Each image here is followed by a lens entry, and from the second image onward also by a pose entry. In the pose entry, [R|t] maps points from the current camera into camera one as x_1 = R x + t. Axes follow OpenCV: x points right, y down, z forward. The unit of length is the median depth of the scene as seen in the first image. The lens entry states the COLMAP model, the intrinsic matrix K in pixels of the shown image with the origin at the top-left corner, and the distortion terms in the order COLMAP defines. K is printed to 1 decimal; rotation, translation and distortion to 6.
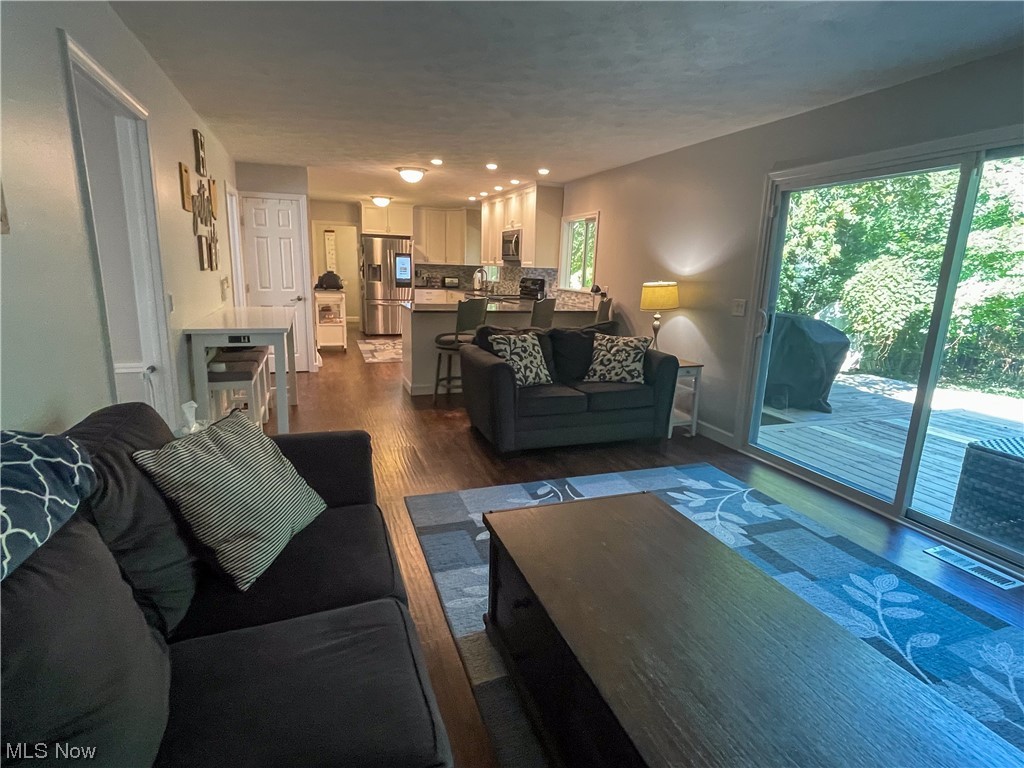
lens RADIAL K [[512.9, 0, 518.1], [0, 512.9, 384.0], [0, 0, 1]] dist [0.004837, 0.000204]
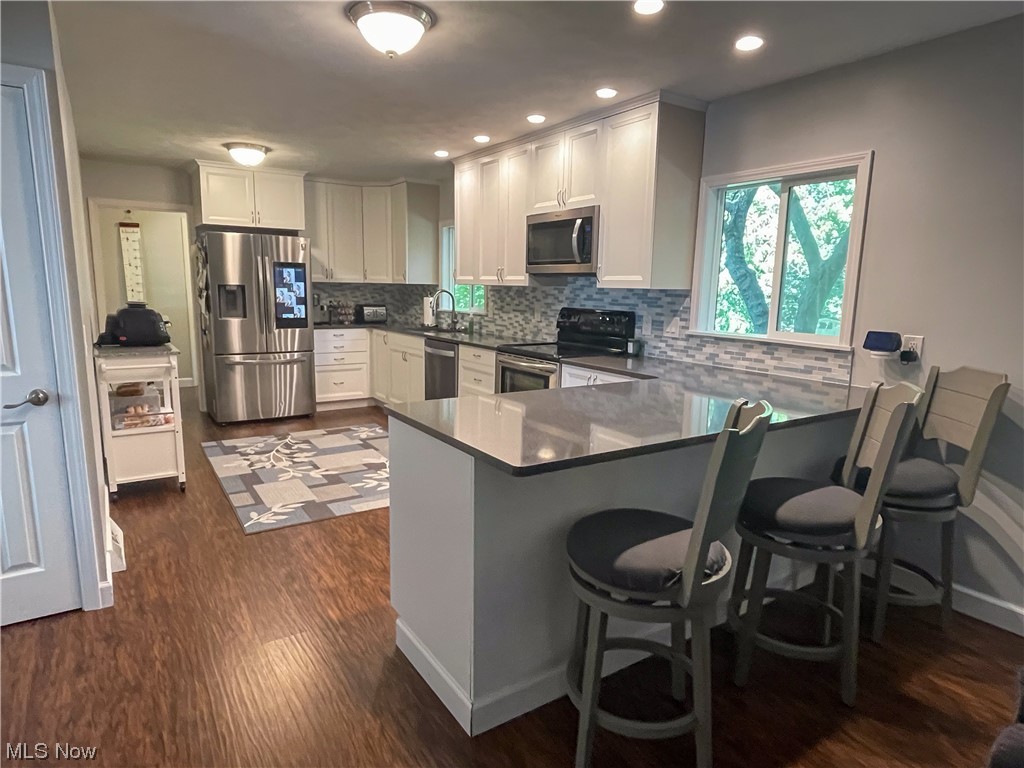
lens RADIAL K [[595.6, 0, 514.1], [0, 595.6, 390.2], [0, 0, 1]] dist [-0.001166, -0.004914]
pose [[0.974615, -0.054077, 0.217258, -0.140796], [0.063278, 0.997360, -0.035616, -0.091103], [-0.214759, 0.048460, 0.975464, 0.373714]]
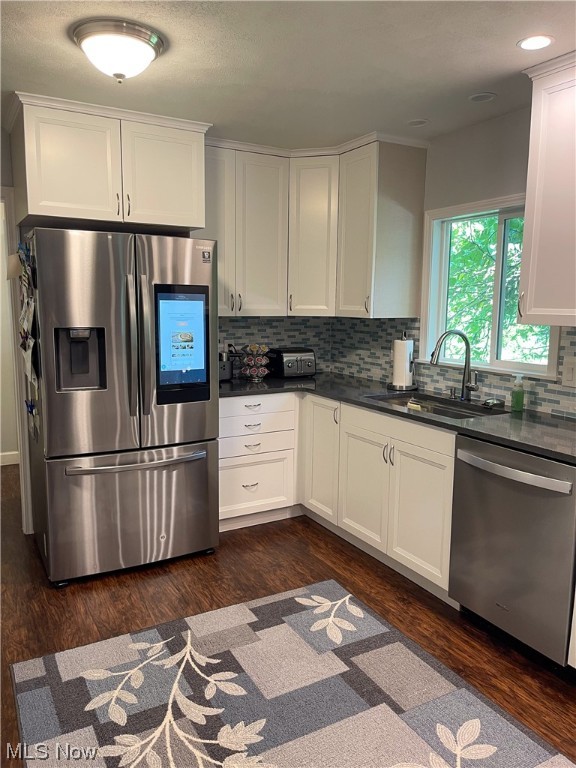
lens RADIAL K [[574.4, 0, 288.8], [0, 574.4, 379.4], [0, 0, 1]] dist [-0.005214, -0.015979]
pose [[0.988867, -0.045488, 0.141678, -0.212399], [0.057235, 0.995153, -0.079969, -0.173770], [-0.137354, 0.087187, 0.986677, 0.683689]]
